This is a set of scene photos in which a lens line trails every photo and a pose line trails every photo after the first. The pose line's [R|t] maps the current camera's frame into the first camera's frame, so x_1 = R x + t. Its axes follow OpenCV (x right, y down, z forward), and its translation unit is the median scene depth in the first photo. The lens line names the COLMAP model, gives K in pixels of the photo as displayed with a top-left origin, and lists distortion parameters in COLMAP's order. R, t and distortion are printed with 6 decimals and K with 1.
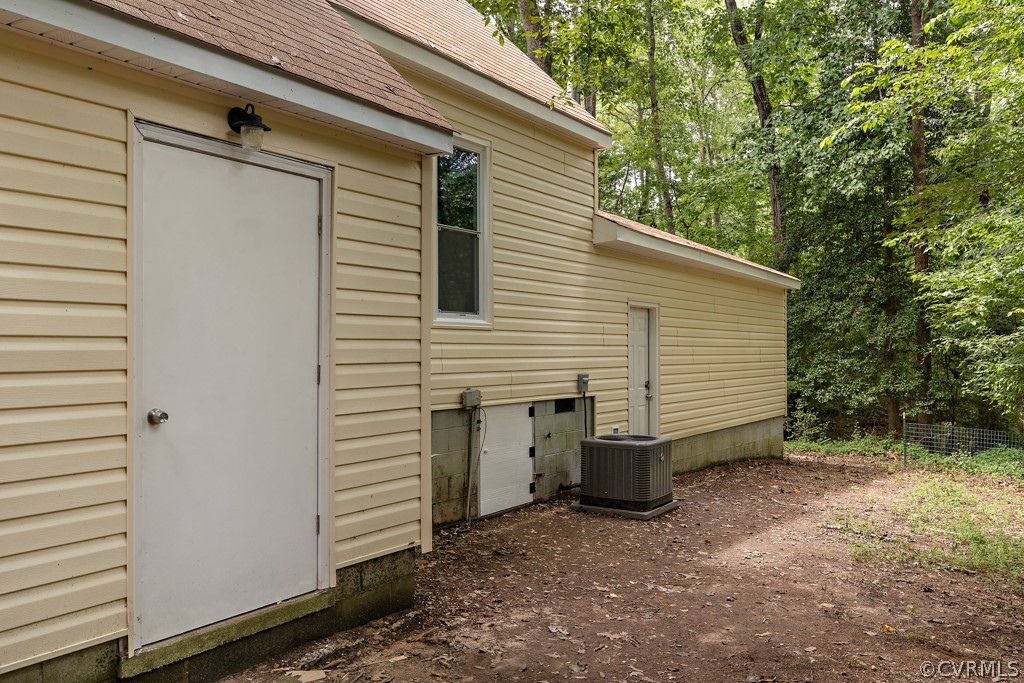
lens RADIAL K [[809.3, 0, 508.7], [0, 809.3, 344.1], [0, 0, 1]] dist [-0.000200, -0.001090]
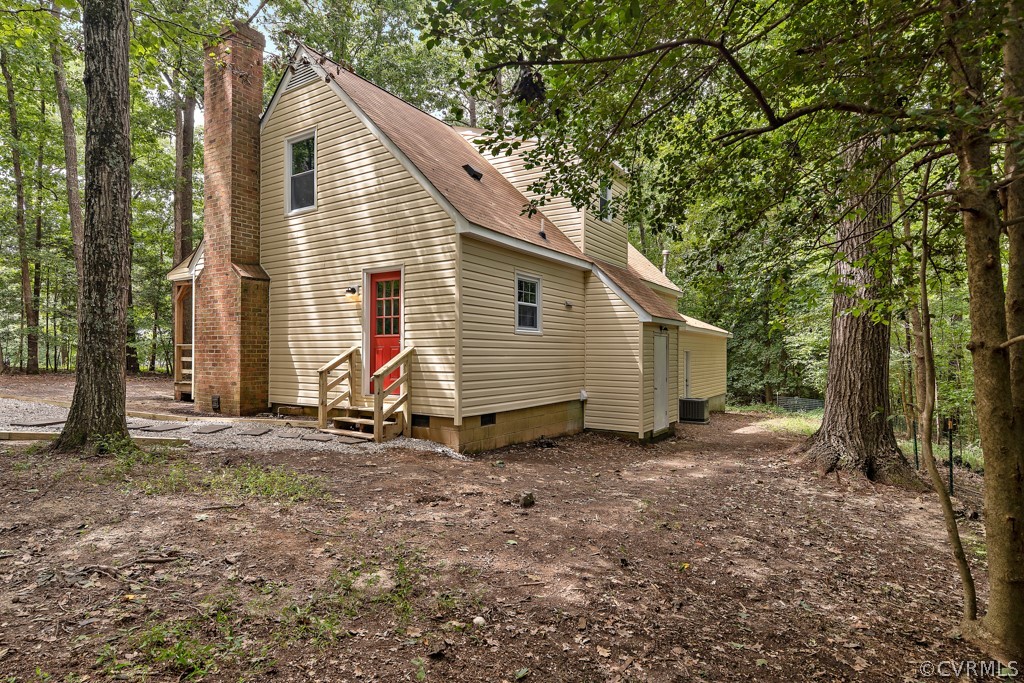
lens RADIAL K [[549.1, 0, 515.8], [0, 549.1, 341.7], [0, 0, 1]] dist [-0.001923, -0.000006]
pose [[0.999357, 0.010841, 0.034179, -0.273995], [-0.010487, 0.999890, -0.010502, -0.031267], [-0.034289, 0.010137, 0.999361, -0.474516]]
